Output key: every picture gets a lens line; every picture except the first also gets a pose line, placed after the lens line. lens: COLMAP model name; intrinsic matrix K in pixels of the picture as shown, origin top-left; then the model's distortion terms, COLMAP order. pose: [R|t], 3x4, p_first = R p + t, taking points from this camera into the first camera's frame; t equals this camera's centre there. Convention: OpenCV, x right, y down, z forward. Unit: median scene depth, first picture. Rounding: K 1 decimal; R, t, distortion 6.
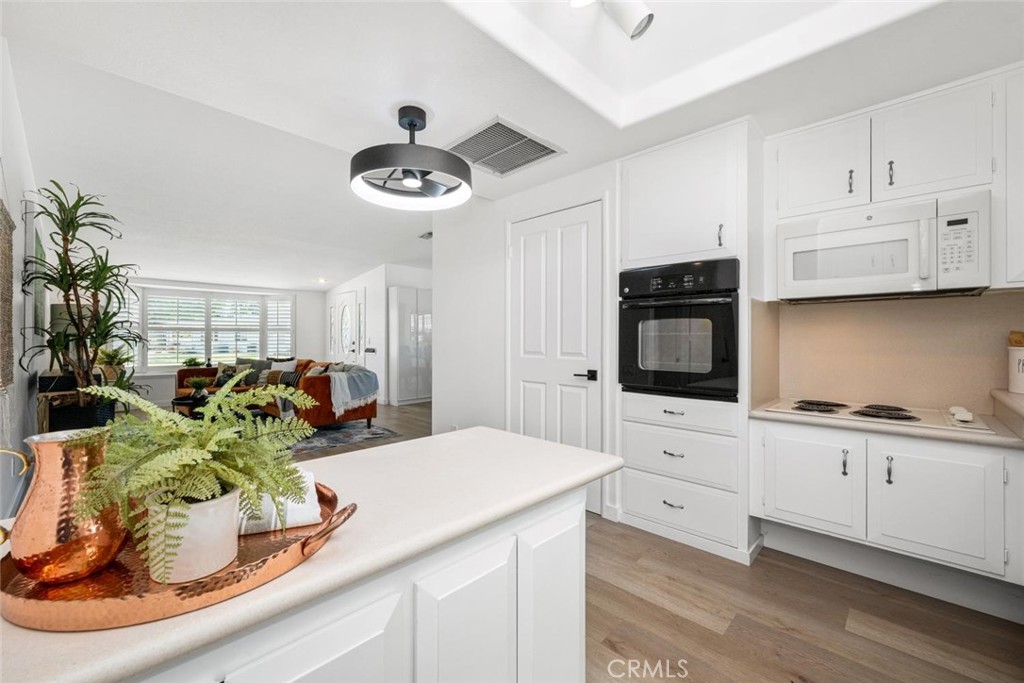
lens RADIAL K [[411.6, 0, 512.9], [0, 411.6, 340.5], [0, 0, 1]] dist [0.001071, 0.000110]
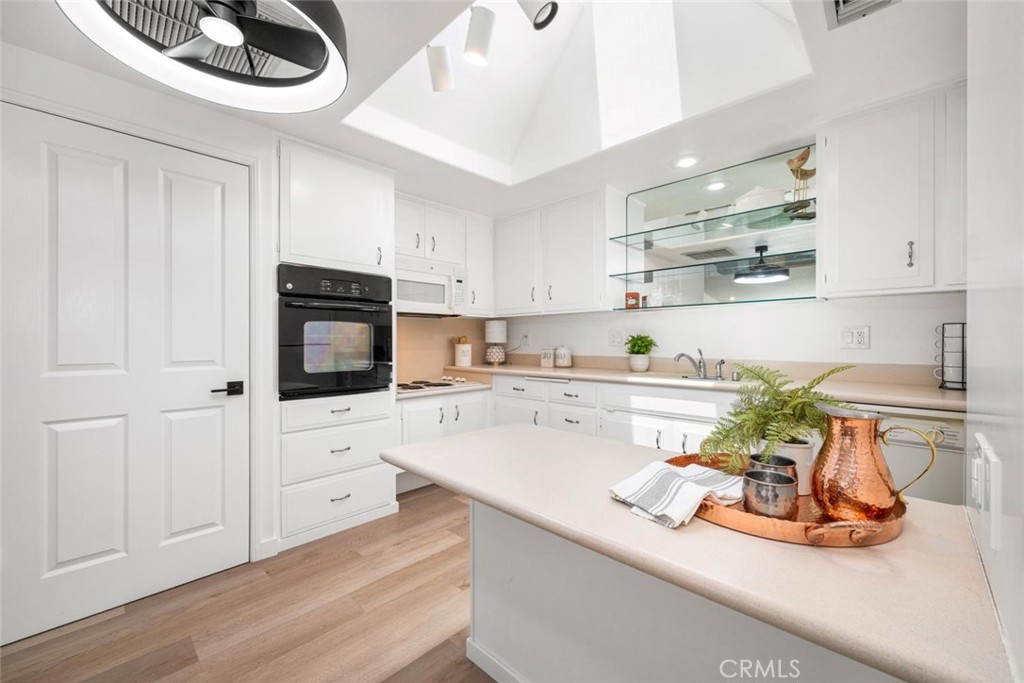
lens RADIAL K [[411.6, 0, 511.2], [0, 411.6, 340.7], [0, 0, 1]] dist [0.001071, 0.000110]
pose [[0.000413, -0.006206, 0.999981, -0.652708], [-0.002763, 0.999977, 0.006207, -0.011798], [-0.999996, -0.002766, 0.000396, 0.554313]]
